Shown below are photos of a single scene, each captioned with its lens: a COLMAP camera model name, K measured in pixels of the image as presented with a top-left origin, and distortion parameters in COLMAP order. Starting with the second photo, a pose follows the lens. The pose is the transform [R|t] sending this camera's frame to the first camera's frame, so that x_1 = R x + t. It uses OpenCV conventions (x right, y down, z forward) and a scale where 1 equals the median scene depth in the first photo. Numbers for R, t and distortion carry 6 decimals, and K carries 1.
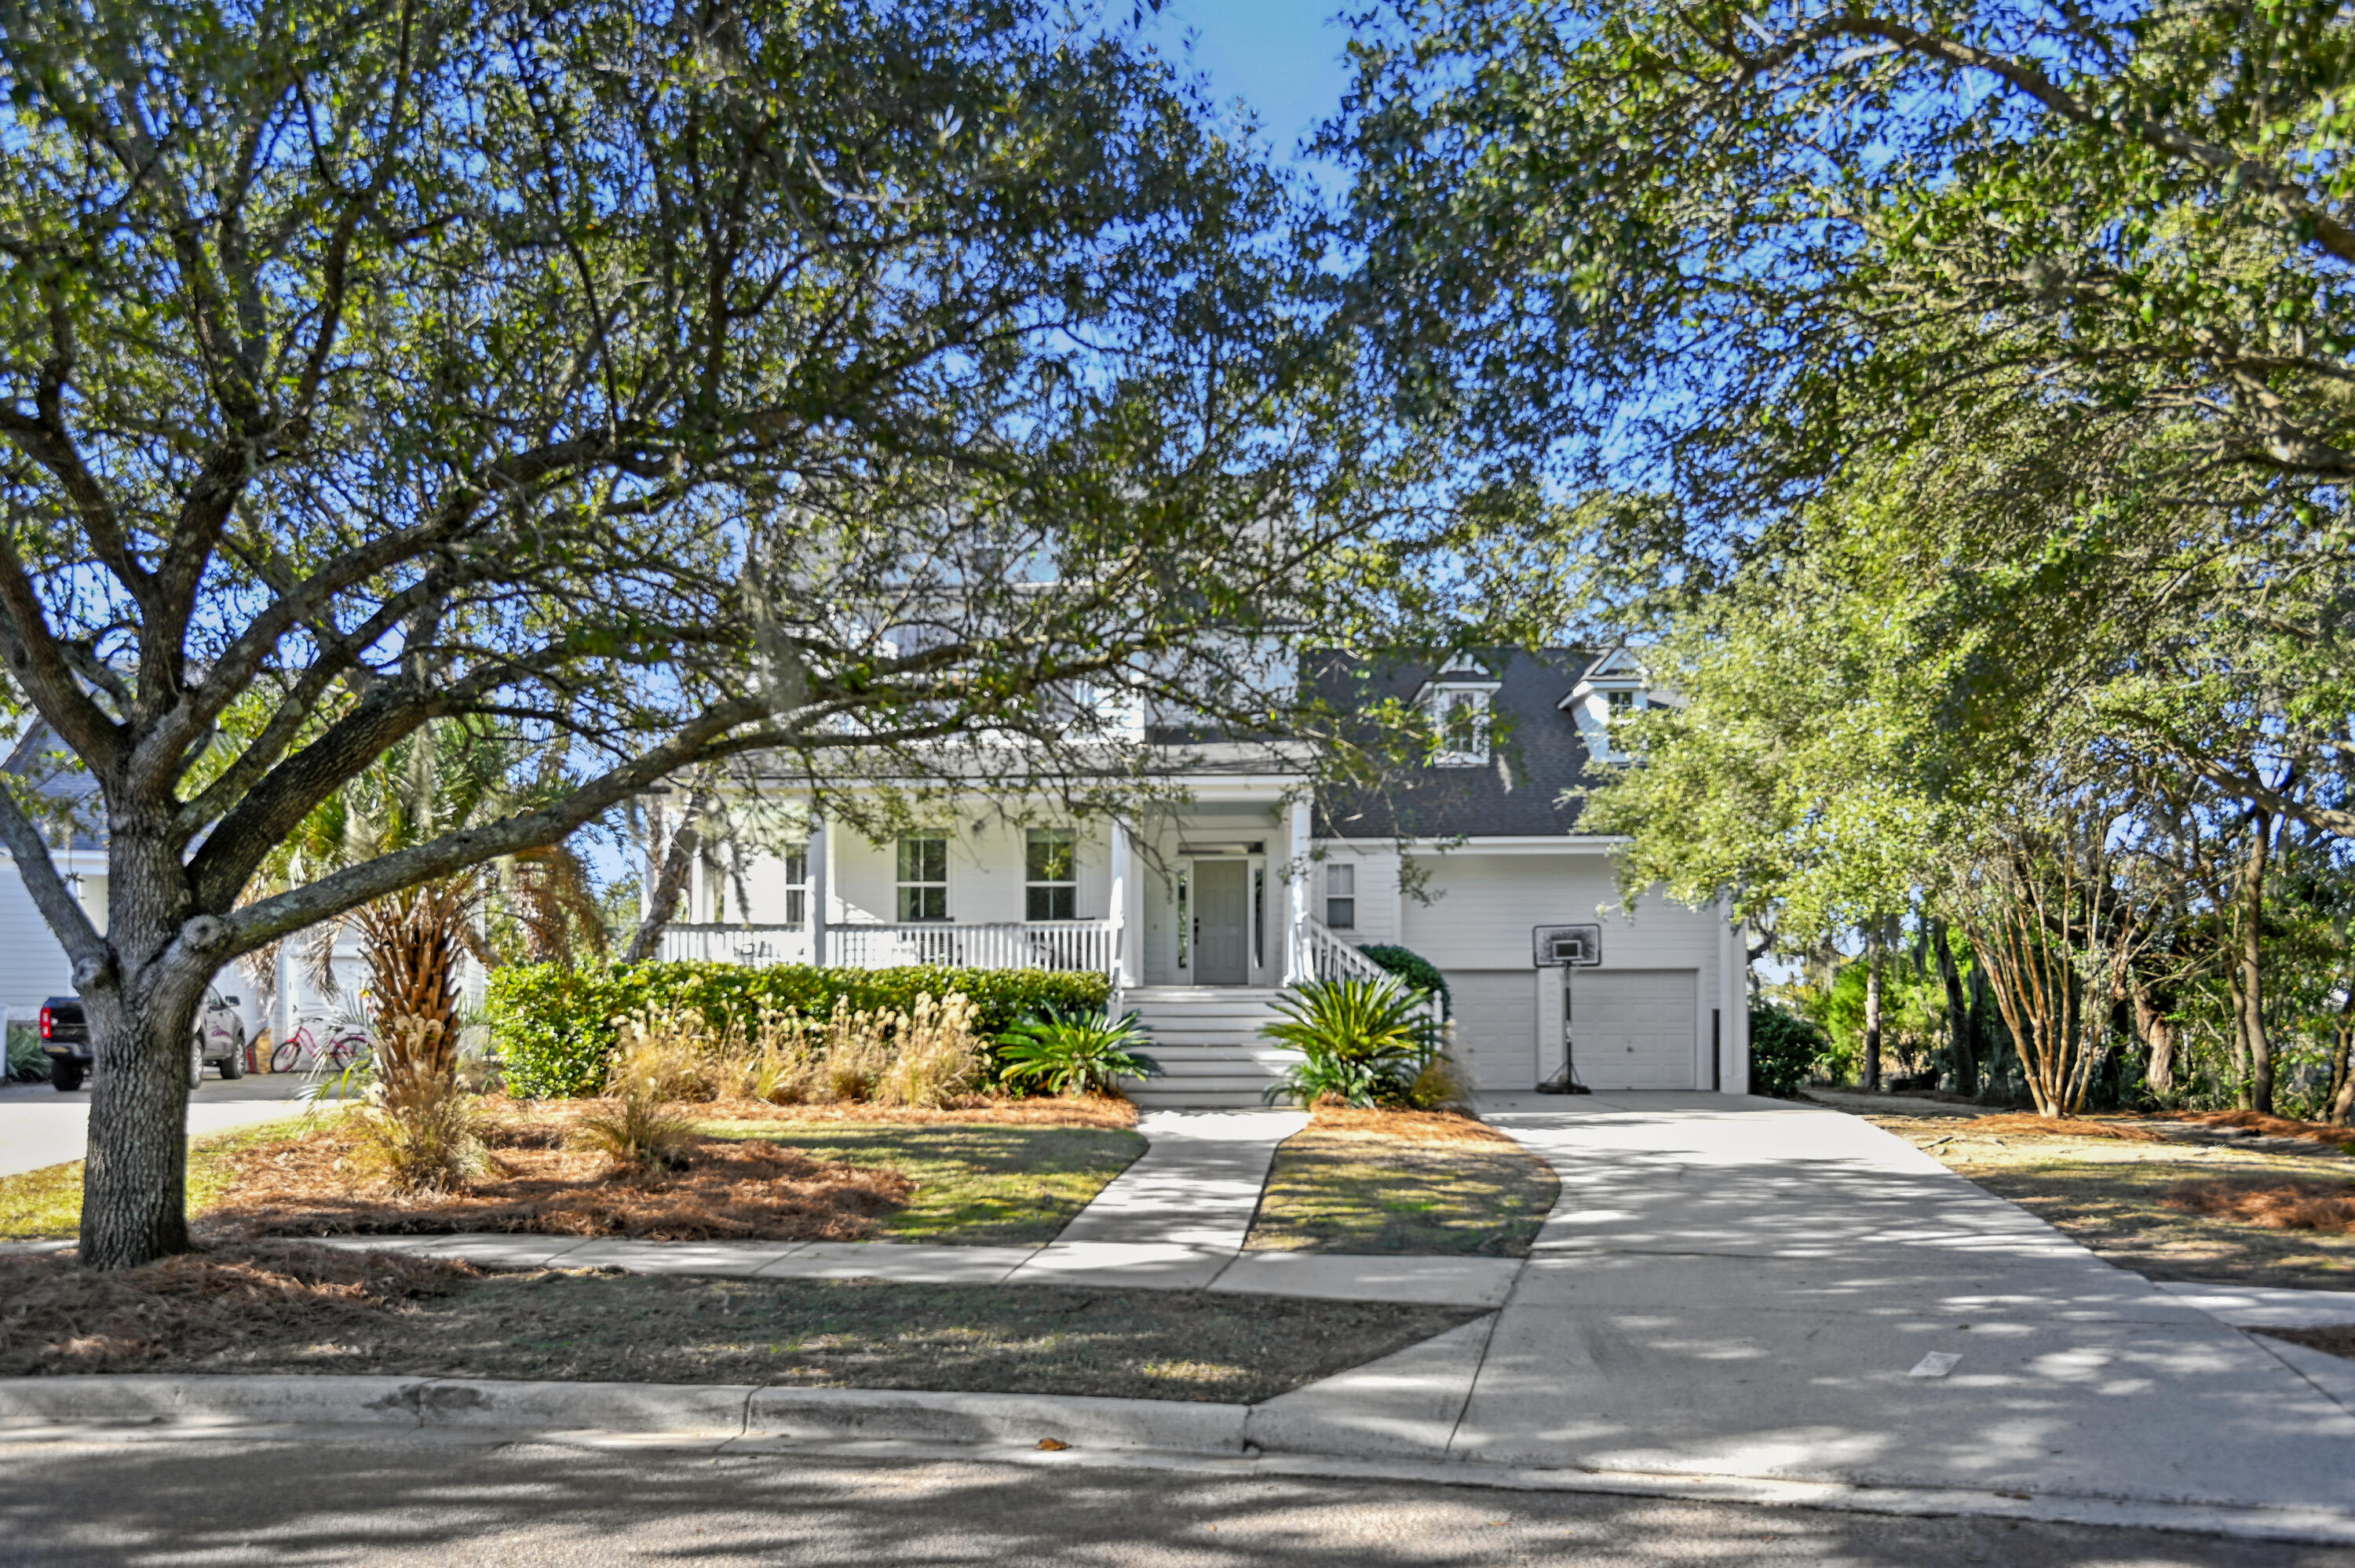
lens RADIAL K [[1485.3, 0, 1179.5], [0, 1485.3, 976.3], [0, 0, 1]] dist [-0.006583, -0.012892]
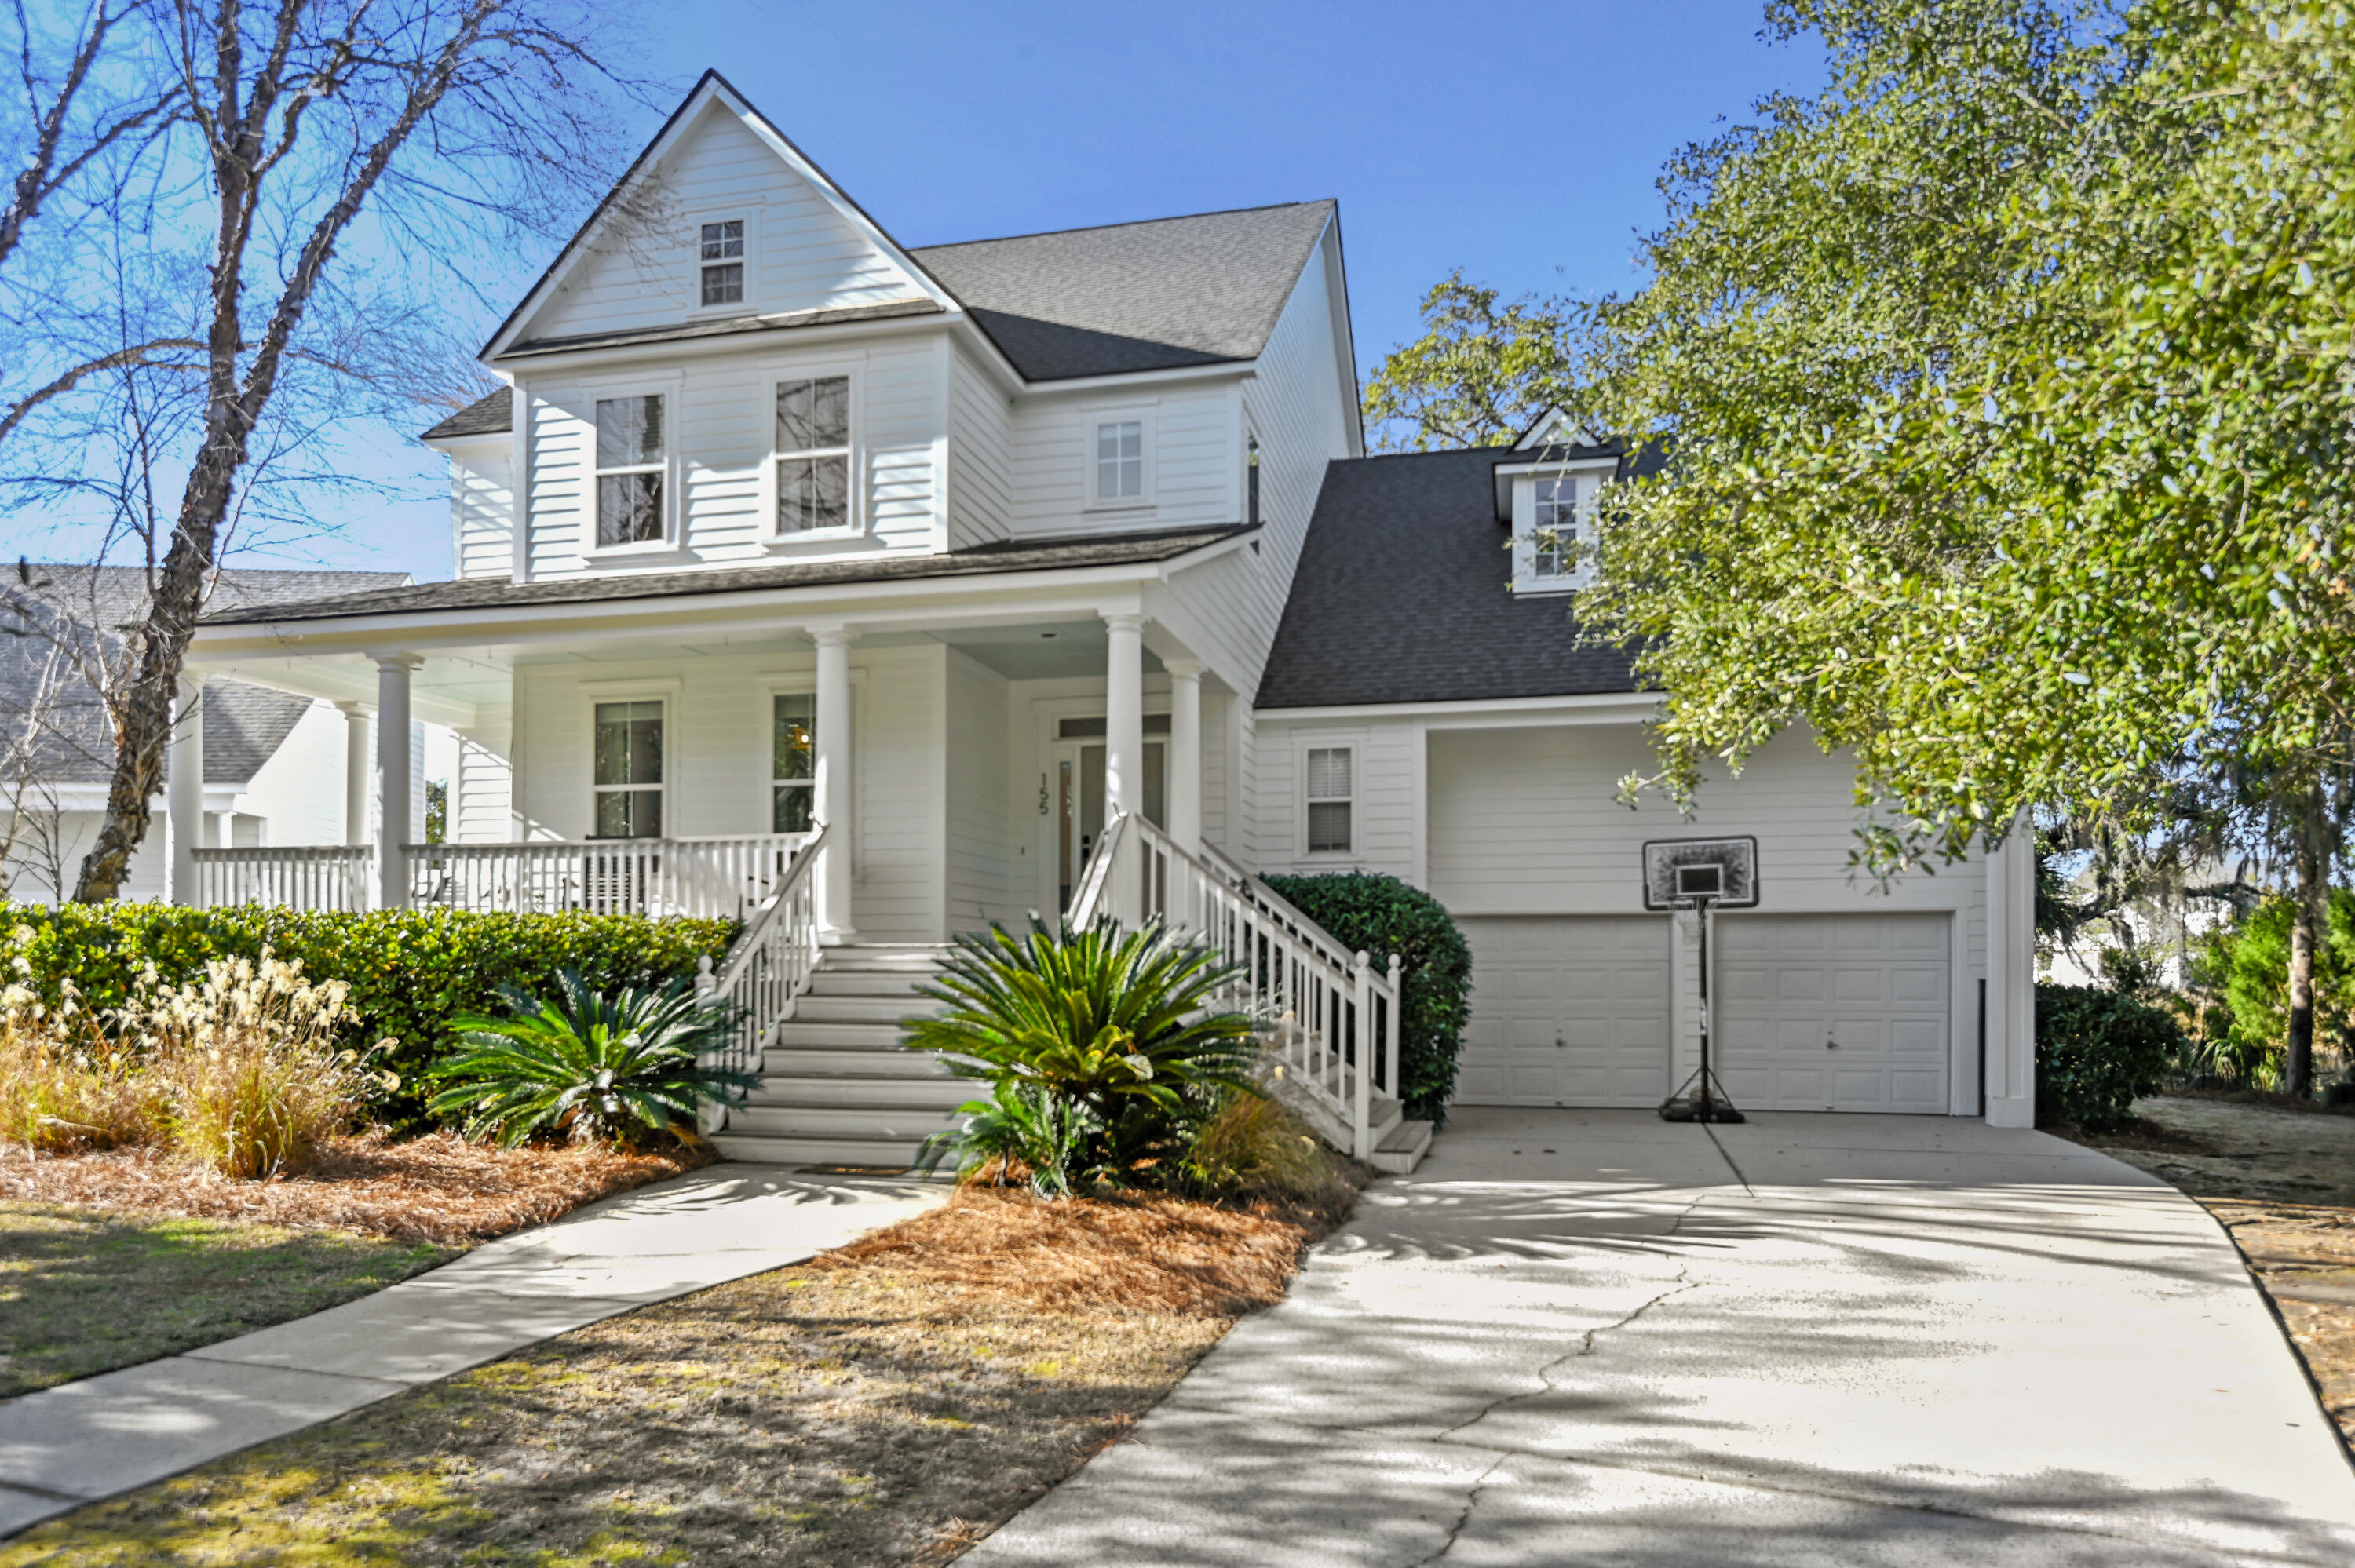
lens RADIAL K [[1485.3, 0, 1200.7], [0, 1485.3, 941.6], [0, 0, 1]] dist [-0.006583, -0.012892]
pose [[0.976488, -0.001075, -0.215571, 0.266665], [0.002994, 0.999959, 0.008575, 0.001642], [0.215553, -0.009019, 0.976450, 0.517447]]
